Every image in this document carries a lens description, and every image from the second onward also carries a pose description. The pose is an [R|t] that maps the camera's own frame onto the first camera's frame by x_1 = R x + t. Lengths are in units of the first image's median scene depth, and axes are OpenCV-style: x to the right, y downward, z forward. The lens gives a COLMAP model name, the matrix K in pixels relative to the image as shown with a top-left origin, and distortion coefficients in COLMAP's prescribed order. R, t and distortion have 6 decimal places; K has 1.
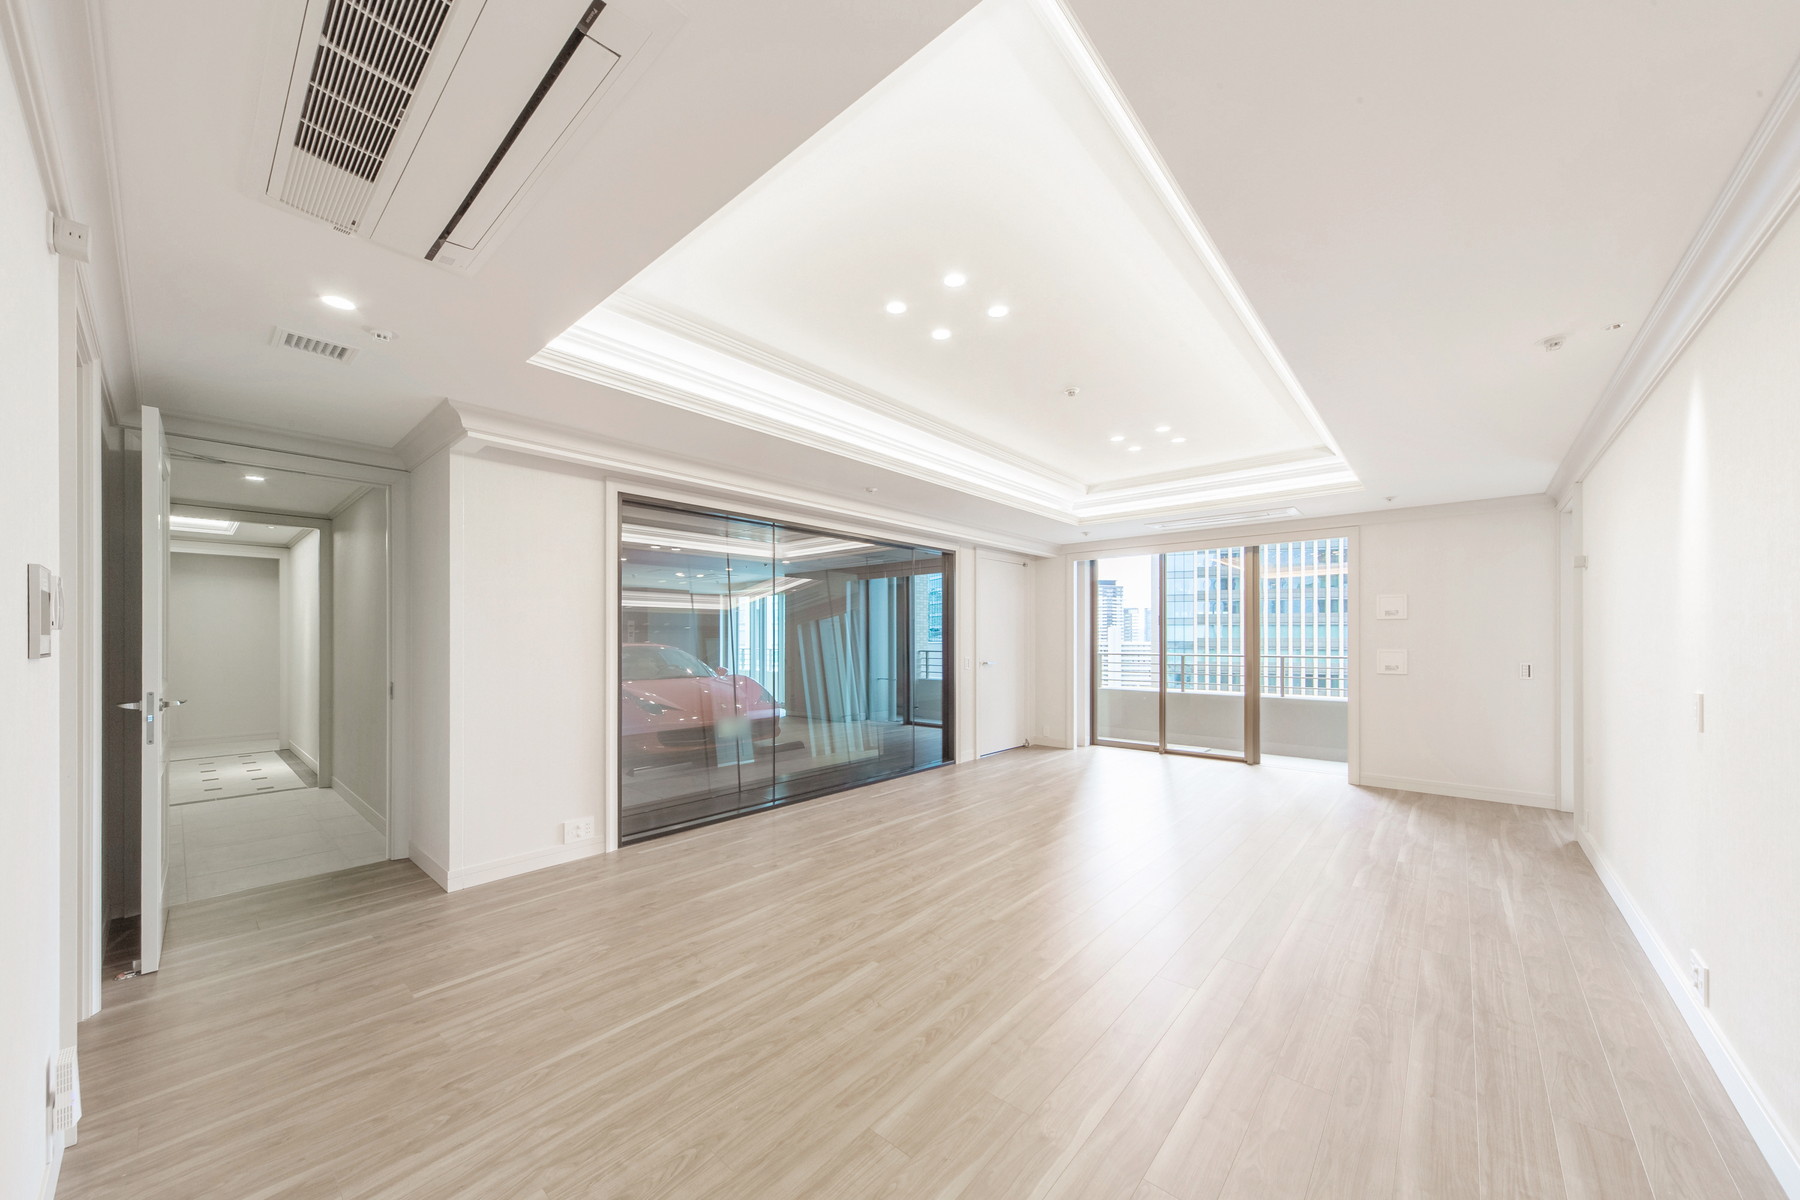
lens RADIAL K [[630.1, 0, 906.2], [0, 630.1, 630.0], [0, 0, 1]] dist [0.002336, -0.000052]
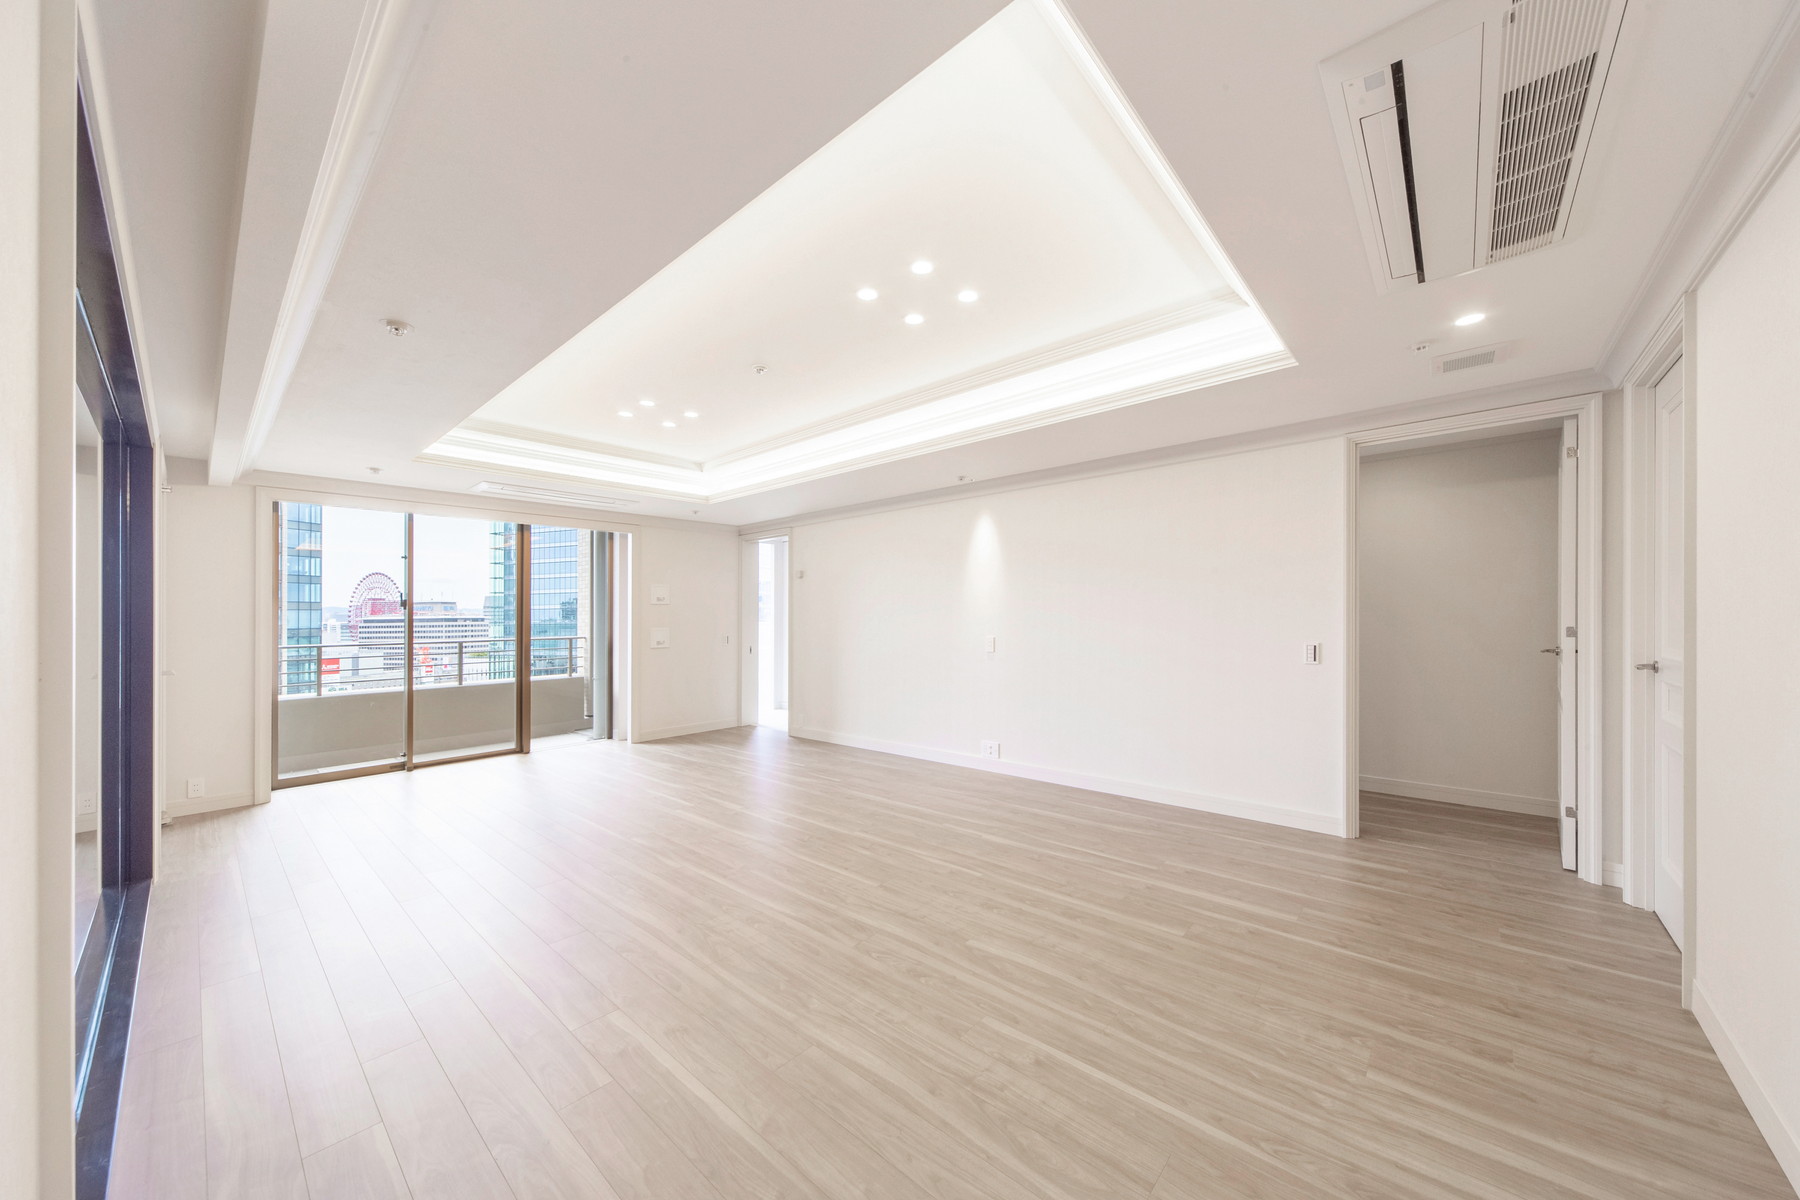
lens RADIAL K [[630.1, 0, 900.1], [0, 630.1, 615.5], [0, 0, 1]] dist [0.002336, -0.000052]
pose [[0.015261, 0.001810, 0.999882, -1.080681], [-0.000994, 0.999998, -0.001795, 0.016971], [-0.999883, -0.000966, 0.015262, 1.131450]]
